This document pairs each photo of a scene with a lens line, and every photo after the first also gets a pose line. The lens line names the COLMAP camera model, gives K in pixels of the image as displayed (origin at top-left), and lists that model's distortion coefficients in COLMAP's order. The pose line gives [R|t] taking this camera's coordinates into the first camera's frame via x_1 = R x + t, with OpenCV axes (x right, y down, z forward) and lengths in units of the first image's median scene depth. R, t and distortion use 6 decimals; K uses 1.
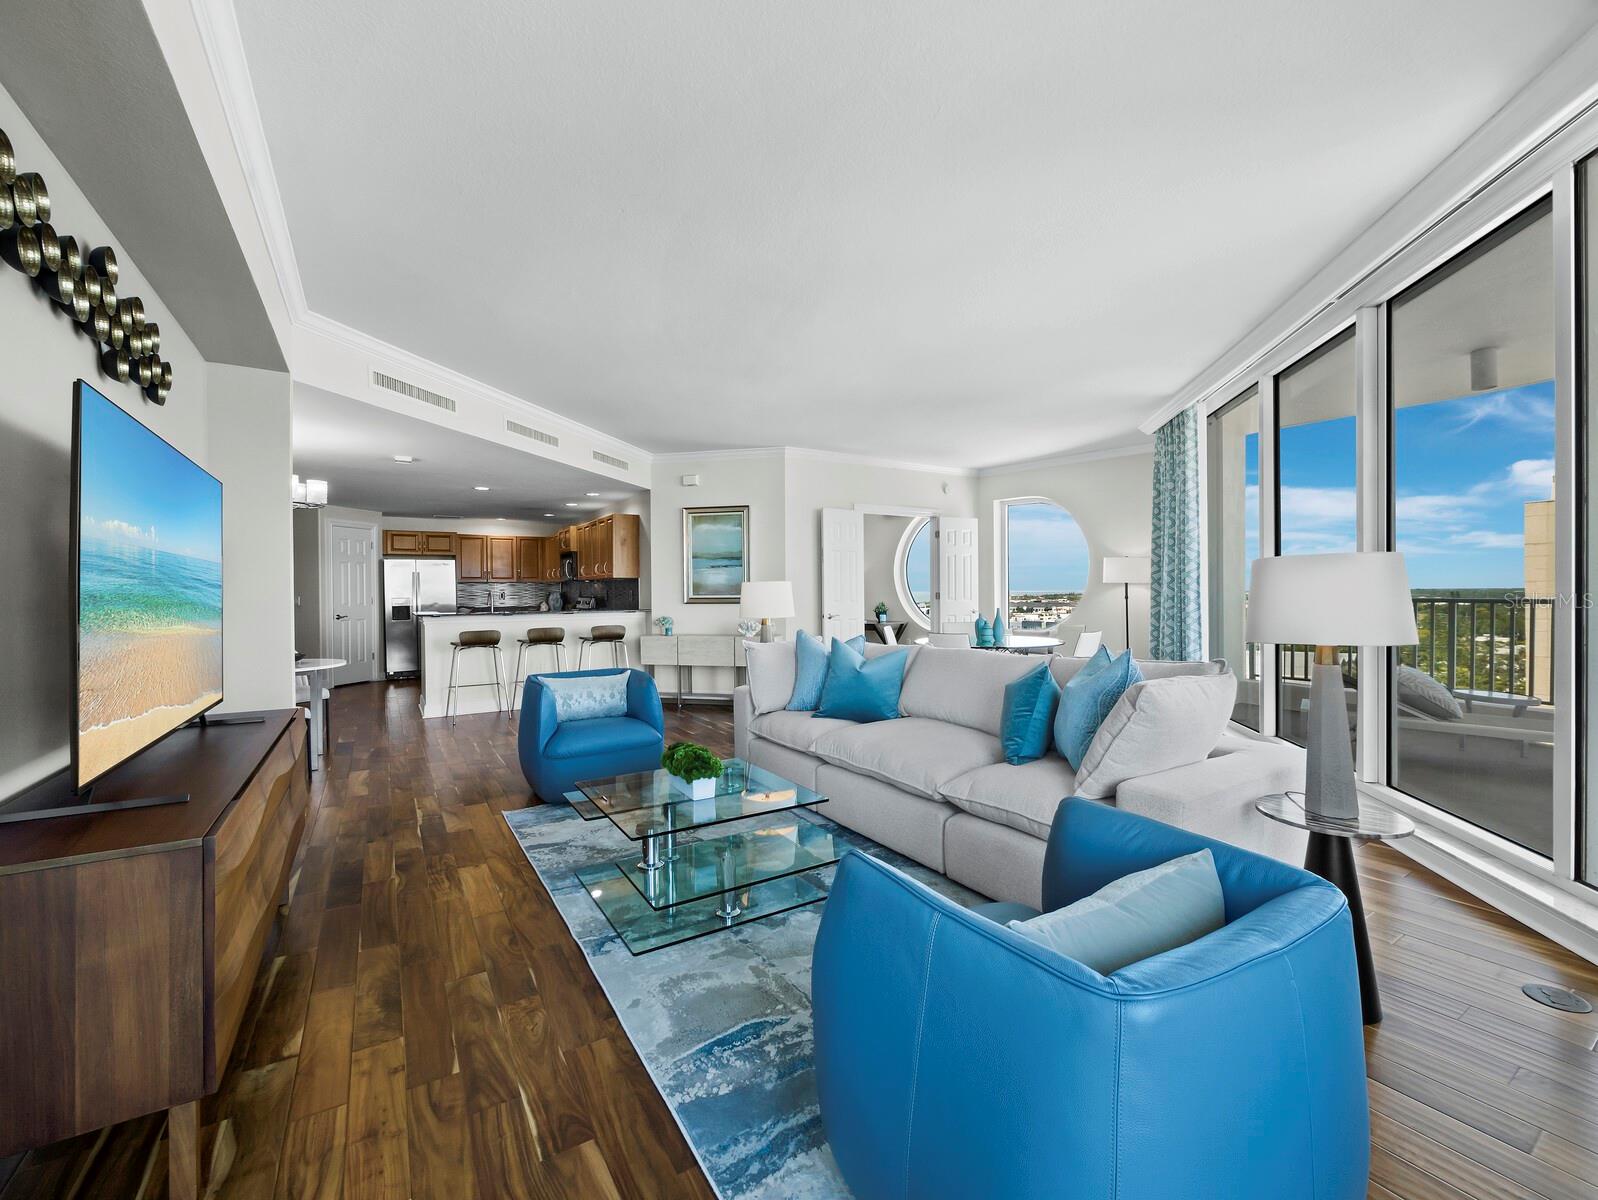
lens RADIAL K [[680.9, 0, 798.9], [0, 680.9, 594.2], [0, 0, 1]] dist [-0.008513, 0.001556]
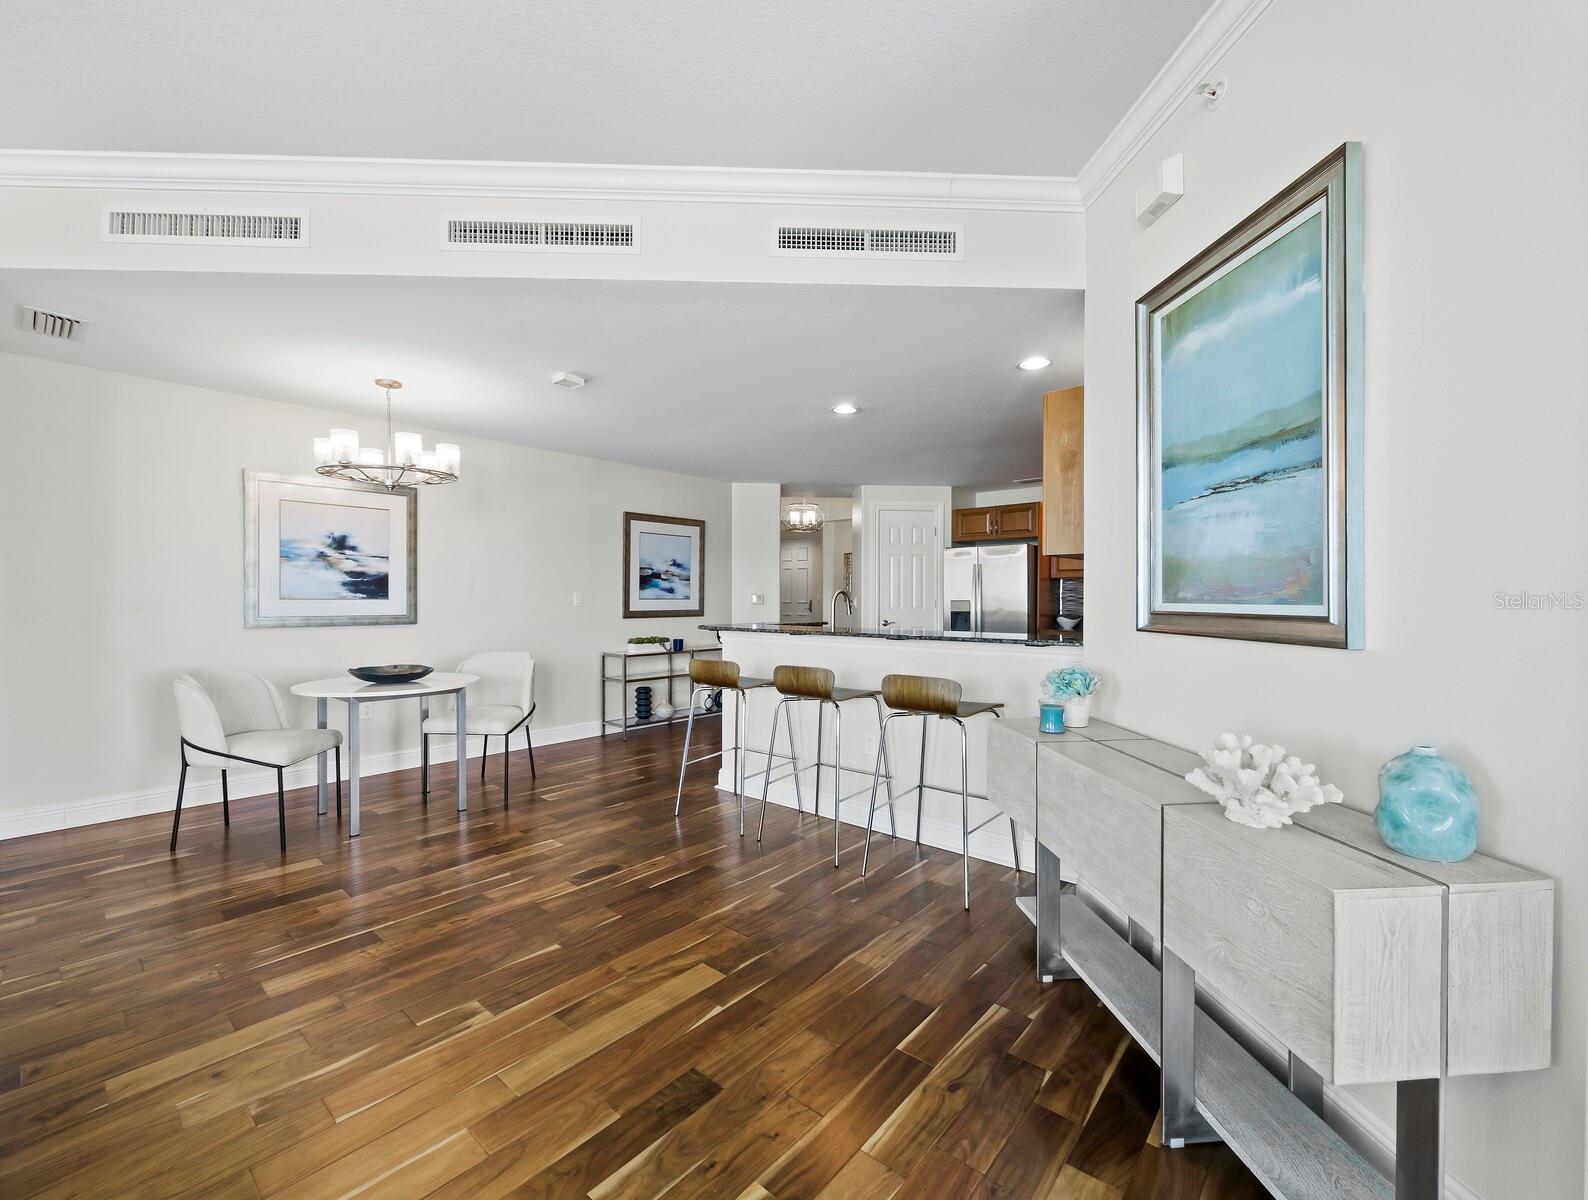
lens RADIAL K [[677.6, 0, 794.4], [0, 677.6, 599.9], [0, 0, 1]] dist [-0.001240, 0.000012]
pose [[0.290093, 0.011327, -0.956931, 0.066595], [-0.011009, 0.999903, 0.008498, -0.000028], [0.956935, 0.008070, 0.290190, 0.778167]]
